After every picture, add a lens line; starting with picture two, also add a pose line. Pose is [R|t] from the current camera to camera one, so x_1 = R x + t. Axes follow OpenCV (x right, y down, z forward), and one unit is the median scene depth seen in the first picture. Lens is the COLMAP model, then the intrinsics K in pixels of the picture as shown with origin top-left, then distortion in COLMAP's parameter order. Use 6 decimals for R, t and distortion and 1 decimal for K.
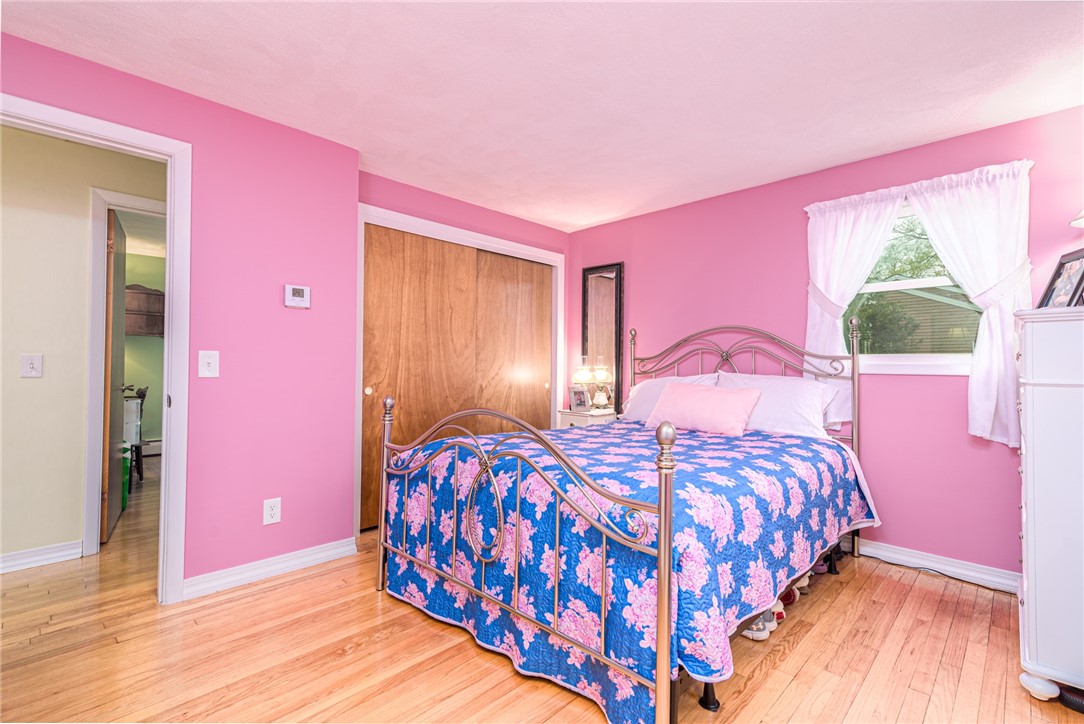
lens RADIAL K [[493.9, 0, 549.1], [0, 493.9, 365.2], [0, 0, 1]] dist [0.016956, -0.000169]
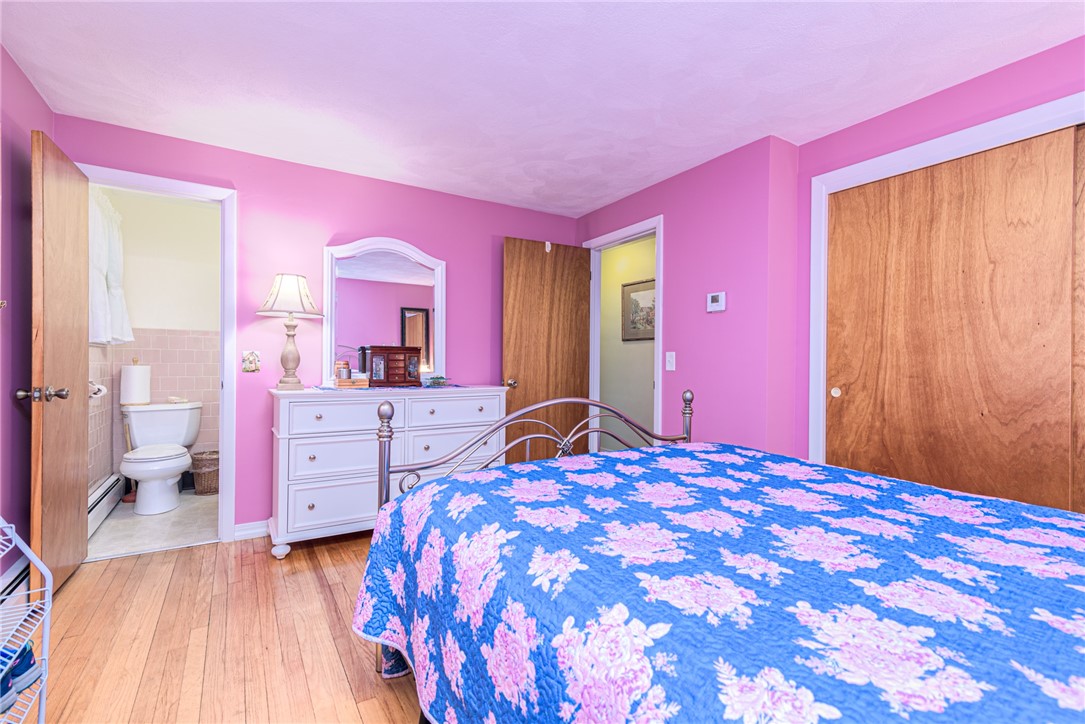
lens RADIAL K [[494.4, 0, 549.6], [0, 494.4, 365.2], [0, 0, 1]] dist [0.016956, -0.000169]
pose [[-0.238488, 0.002320, -0.971143, 0.560472], [0.001488, 0.999997, 0.002024, 0.003401], [0.971144, -0.000963, -0.238491, 0.722289]]
